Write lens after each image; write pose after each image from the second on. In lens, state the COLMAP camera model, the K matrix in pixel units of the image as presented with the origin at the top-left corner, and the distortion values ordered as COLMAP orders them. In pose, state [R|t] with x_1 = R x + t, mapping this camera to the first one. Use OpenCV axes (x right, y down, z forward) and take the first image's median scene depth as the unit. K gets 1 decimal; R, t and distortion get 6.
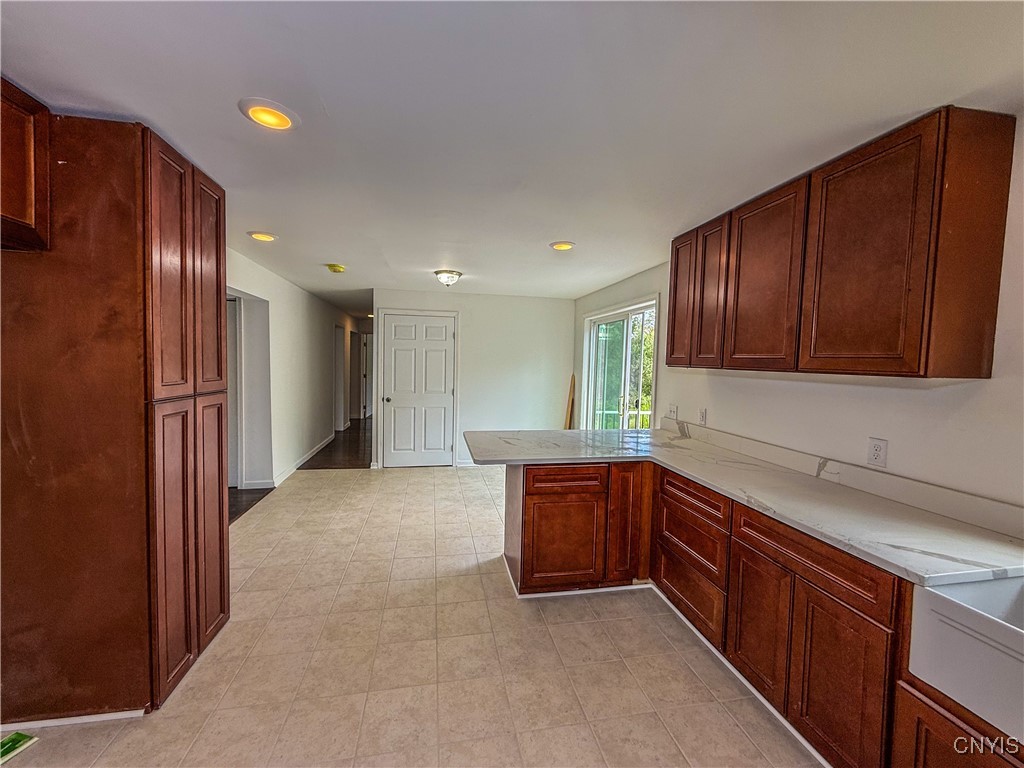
lens RADIAL K [[407.6, 0, 508.6], [0, 407.6, 382.5], [0, 0, 1]] dist [0.001857, -0.000636]
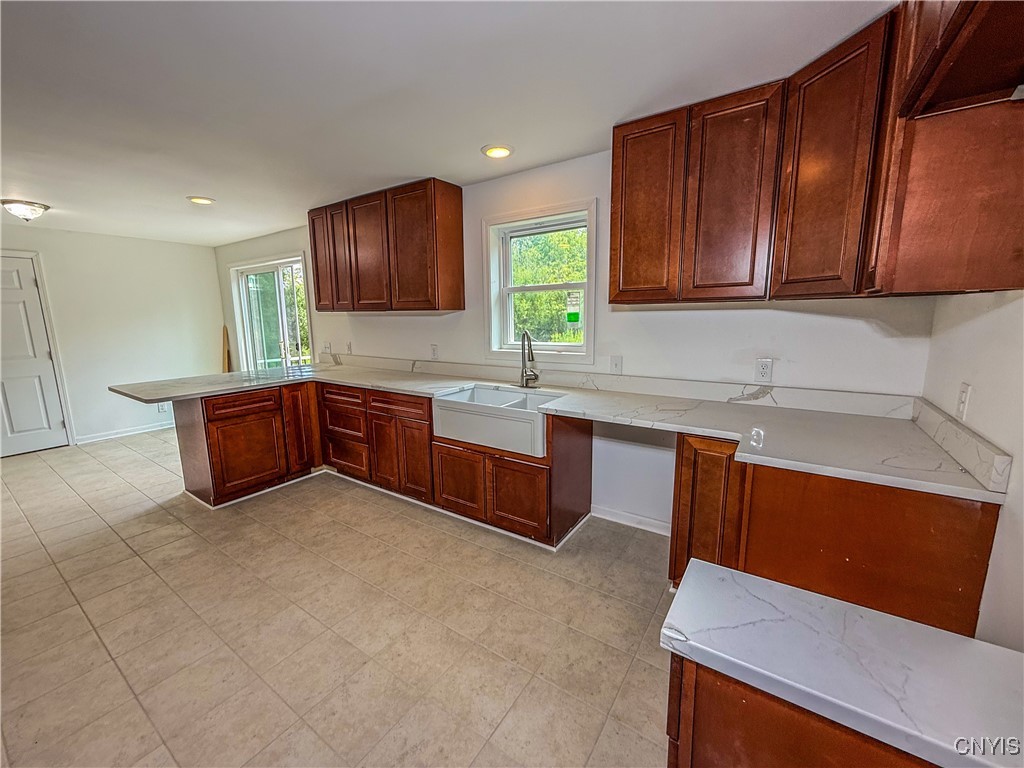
lens RADIAL K [[407.6, 0, 508.6], [0, 407.6, 382.5], [0, 0, 1]] dist [0.001857, -0.000636]
pose [[0.705269, -0.147722, 0.693379, -0.137780], [0.065734, 0.987463, 0.143515, 0.044291], [-0.705886, -0.055638, 0.706137, -0.431514]]
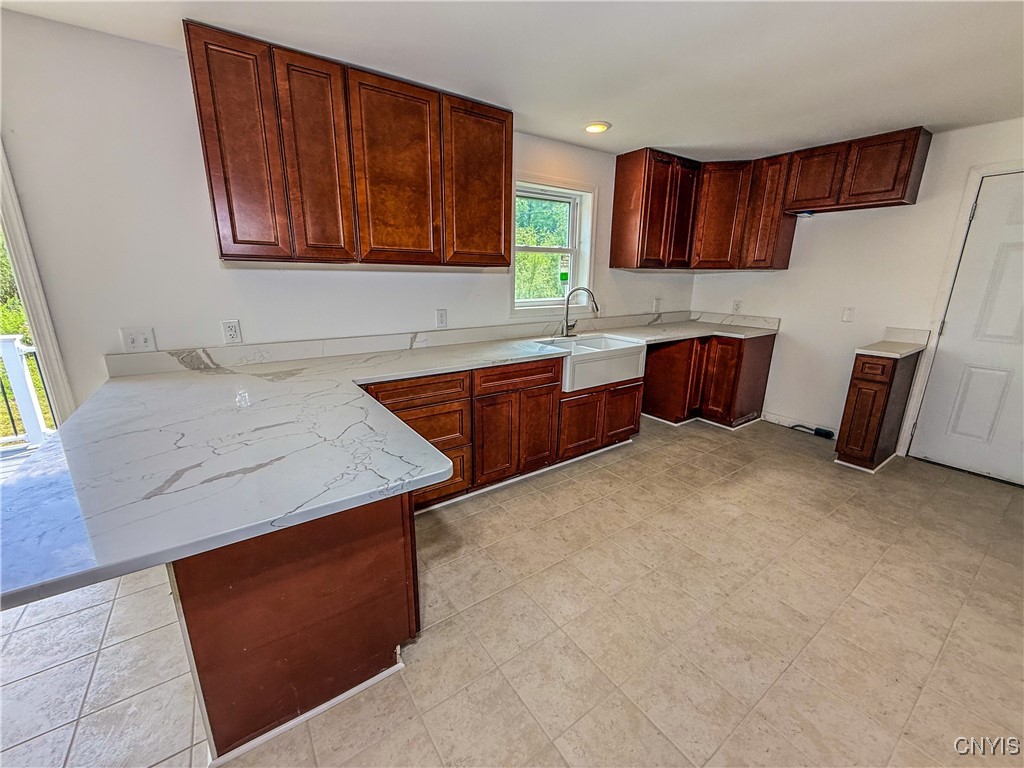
lens RADIAL K [[407.6, 0, 508.6], [0, 407.6, 382.5], [0, 0, 1]] dist [0.001857, -0.000636]
pose [[-0.406783, -0.259019, 0.876035, -0.446579], [0.031736, 0.954375, 0.296919, -0.034992], [-0.912974, 0.148583, -0.380003, 1.011519]]
